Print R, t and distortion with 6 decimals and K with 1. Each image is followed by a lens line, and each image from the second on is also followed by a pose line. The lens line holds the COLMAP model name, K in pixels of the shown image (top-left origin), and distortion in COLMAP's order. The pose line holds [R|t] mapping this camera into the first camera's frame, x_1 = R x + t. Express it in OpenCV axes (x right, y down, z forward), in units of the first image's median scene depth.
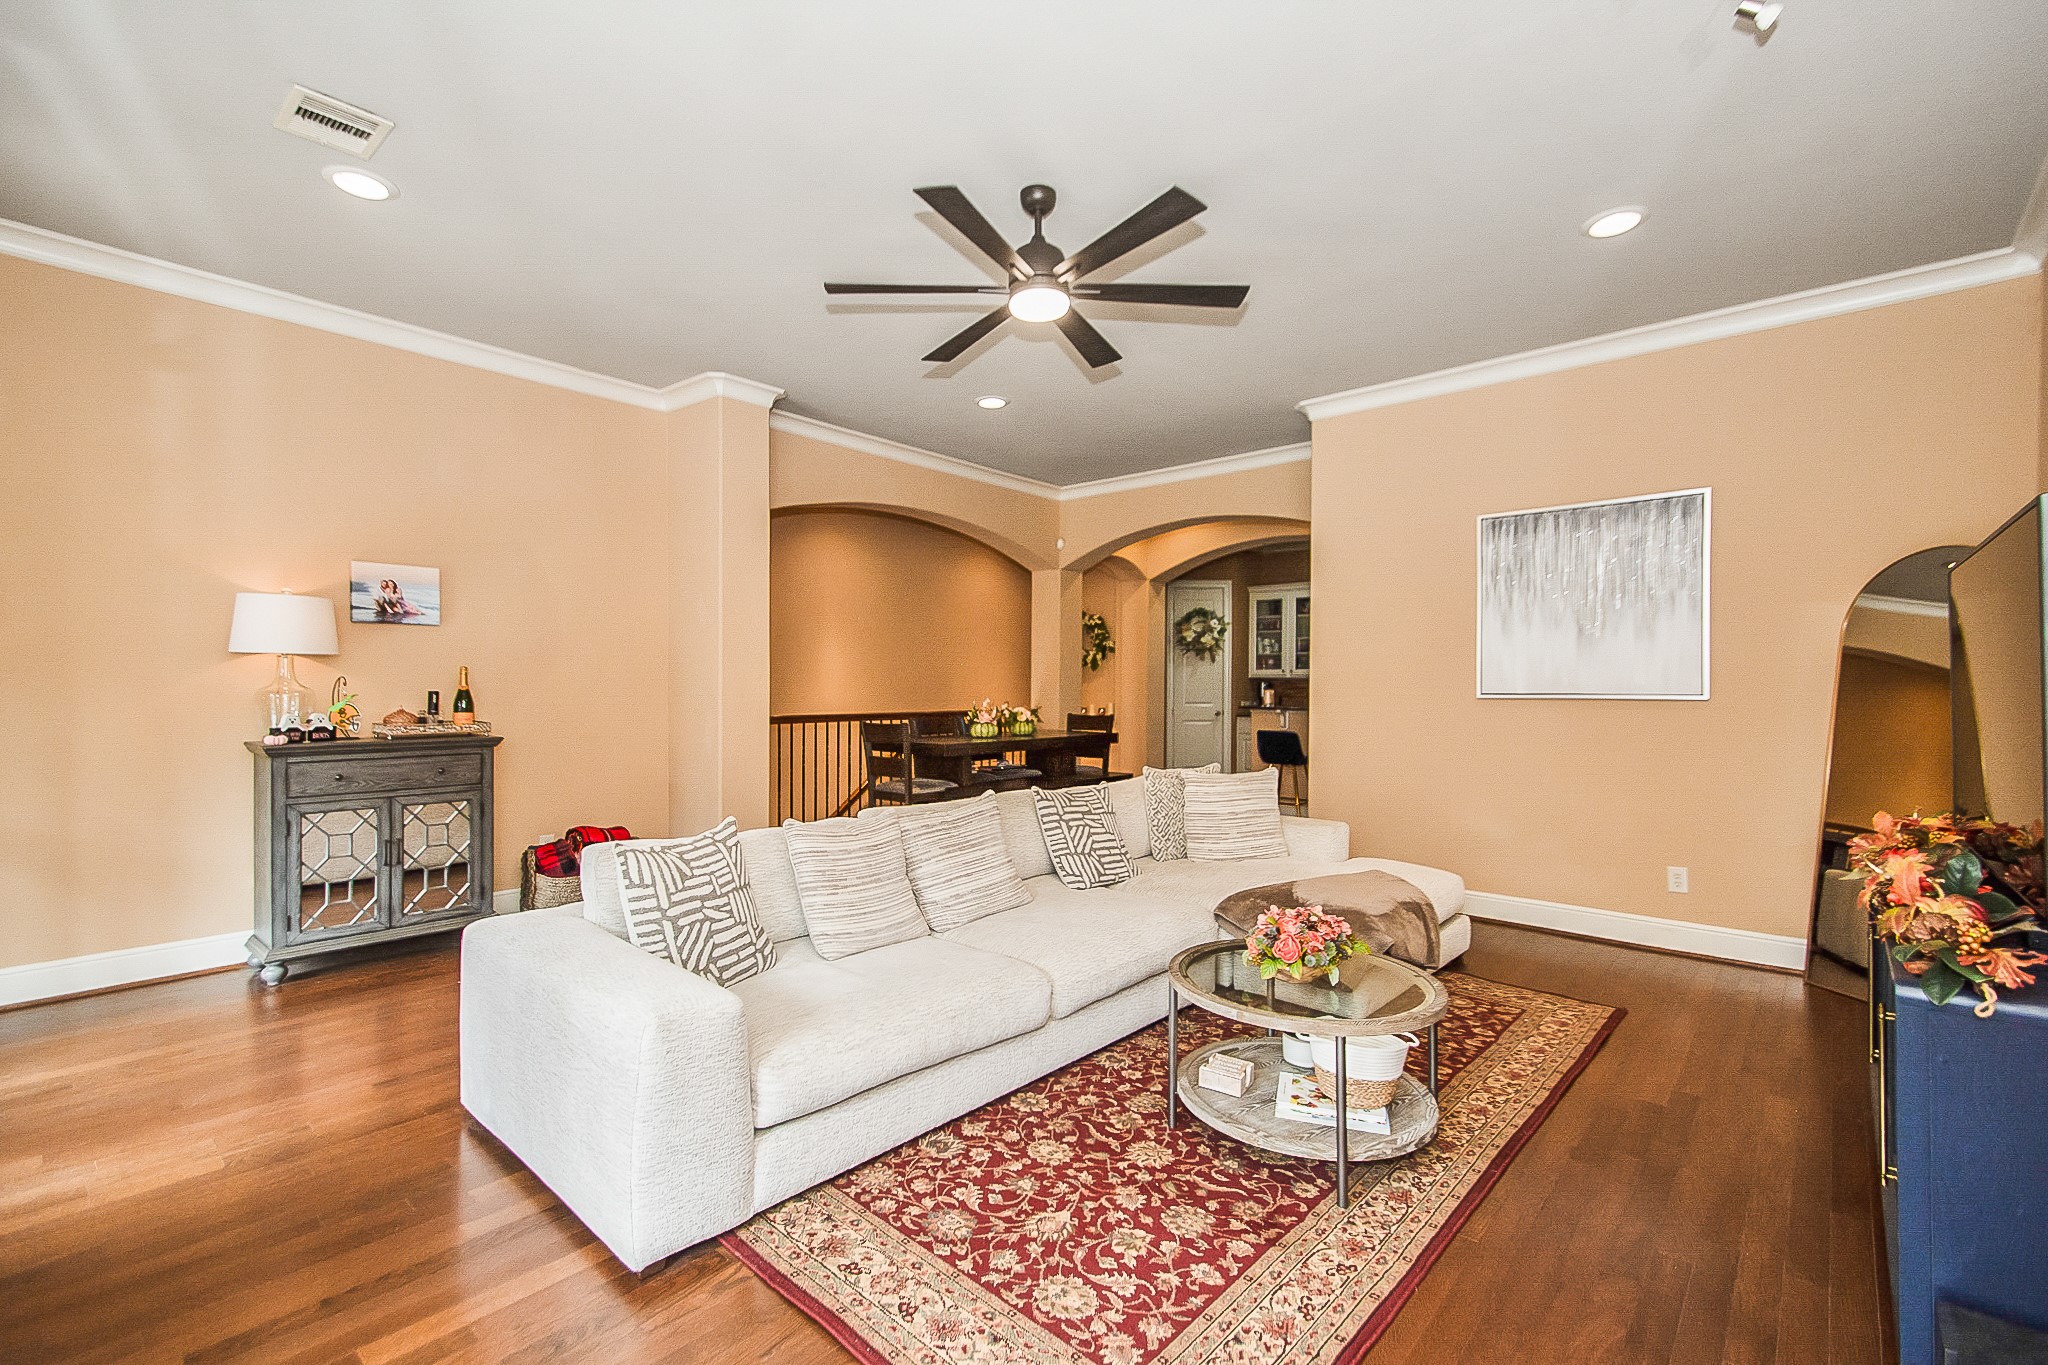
lens RADIAL K [[915.3, 0, 1014.4], [0, 915.3, 696.5], [0, 0, 1]] dist [0.028903, -0.010988]
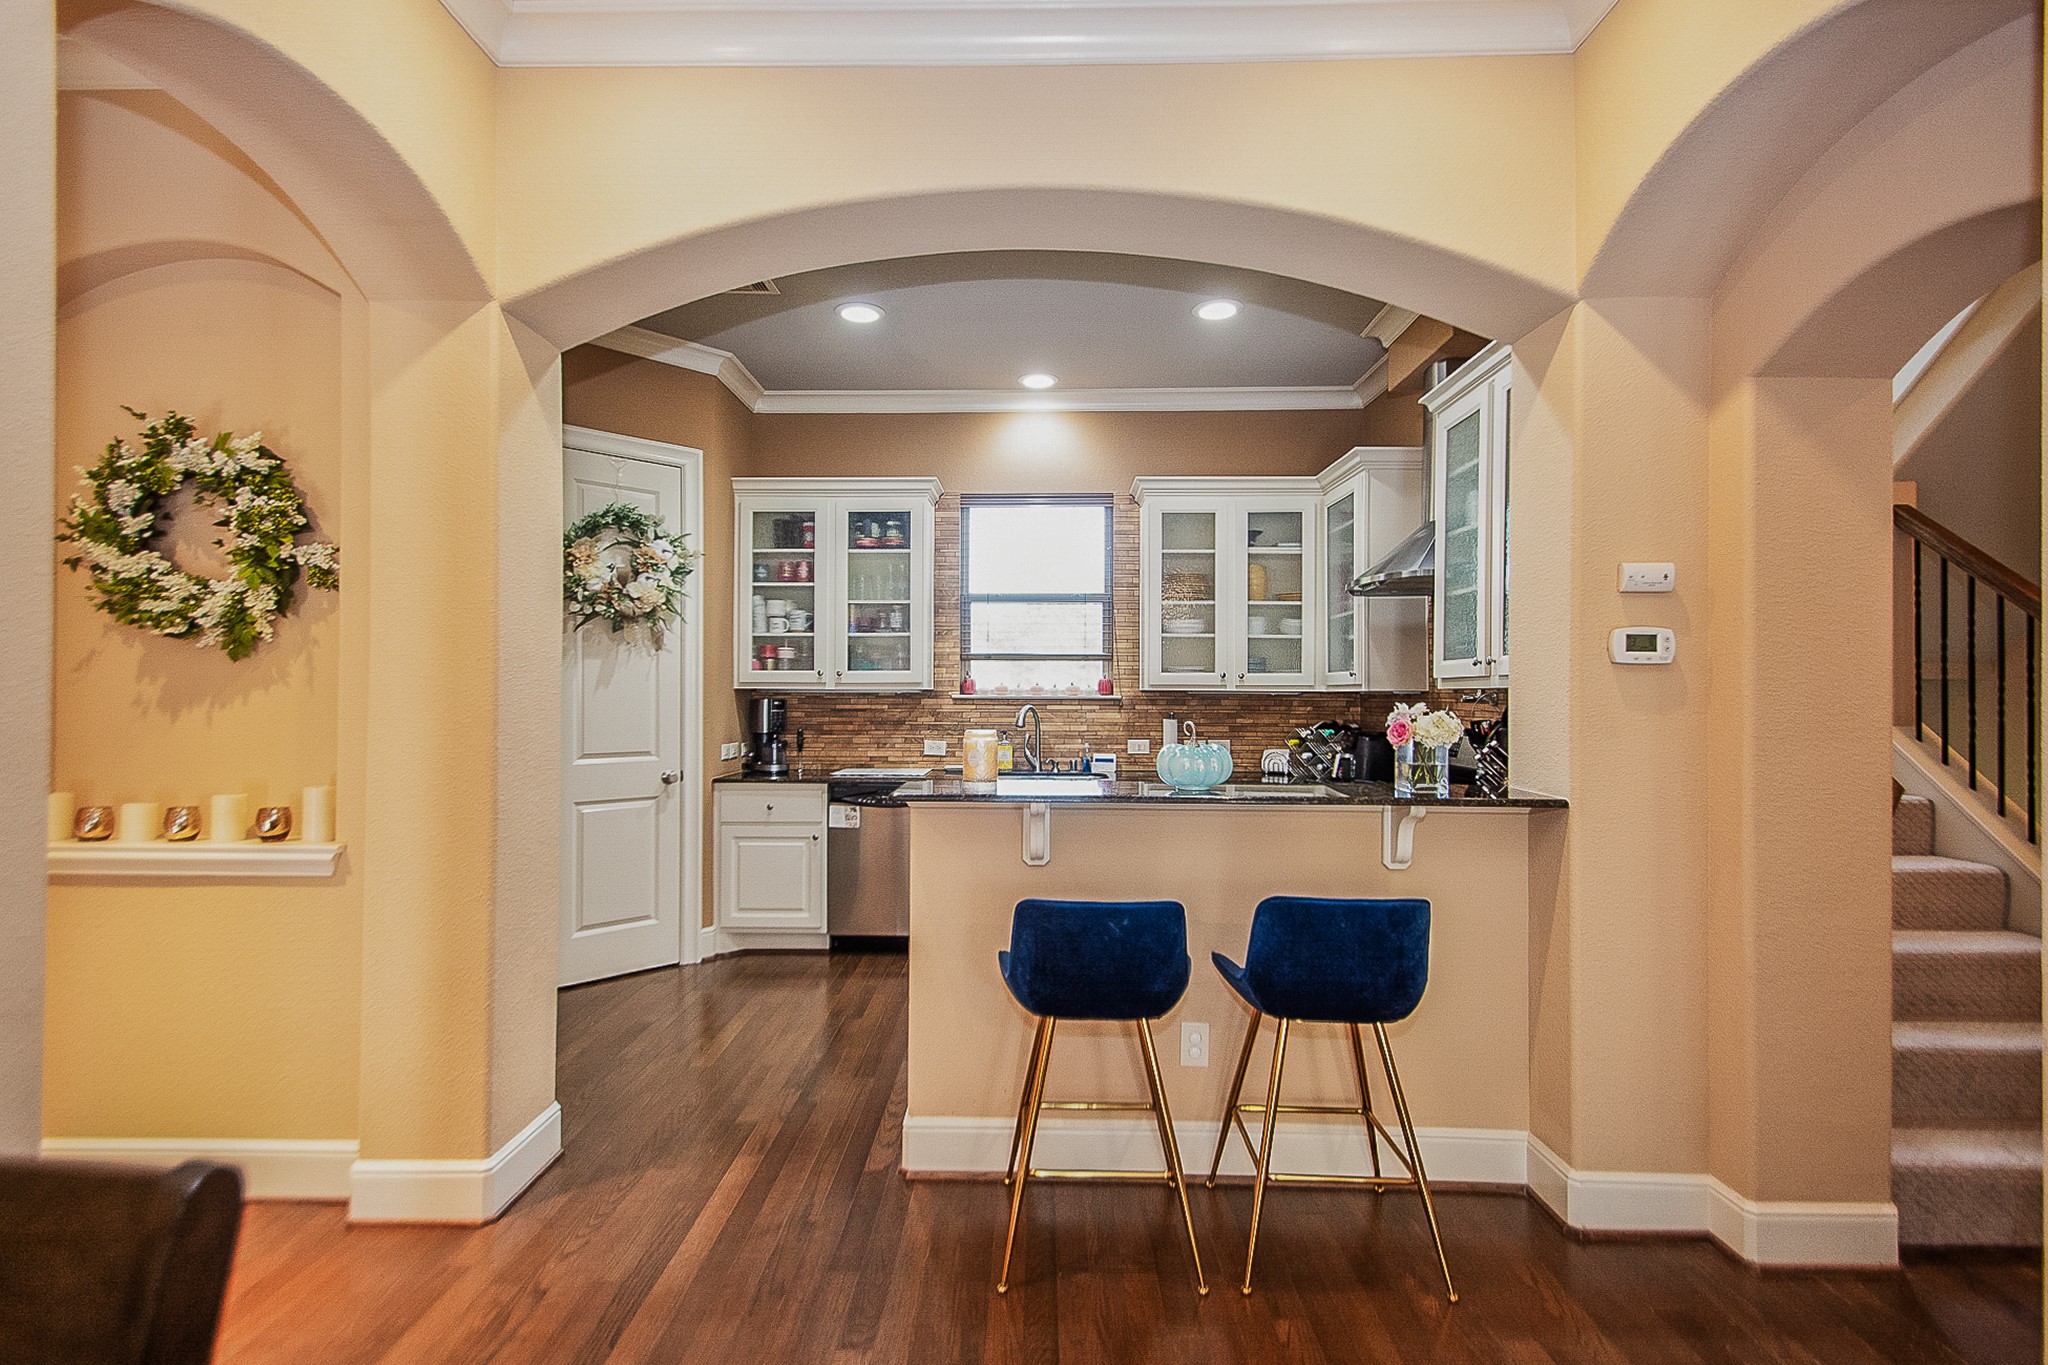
lens RADIAL K [[915.3, 0, 1026.1], [0, 915.3, 695.6], [0, 0, 1]] dist [0.028903, -0.010988]
pose [[0.743581, -0.000136, 0.668645, 0.070285], [0.007484, 0.999939, -0.008119, -0.012990], [-0.668603, 0.011041, 0.743537, 0.601572]]
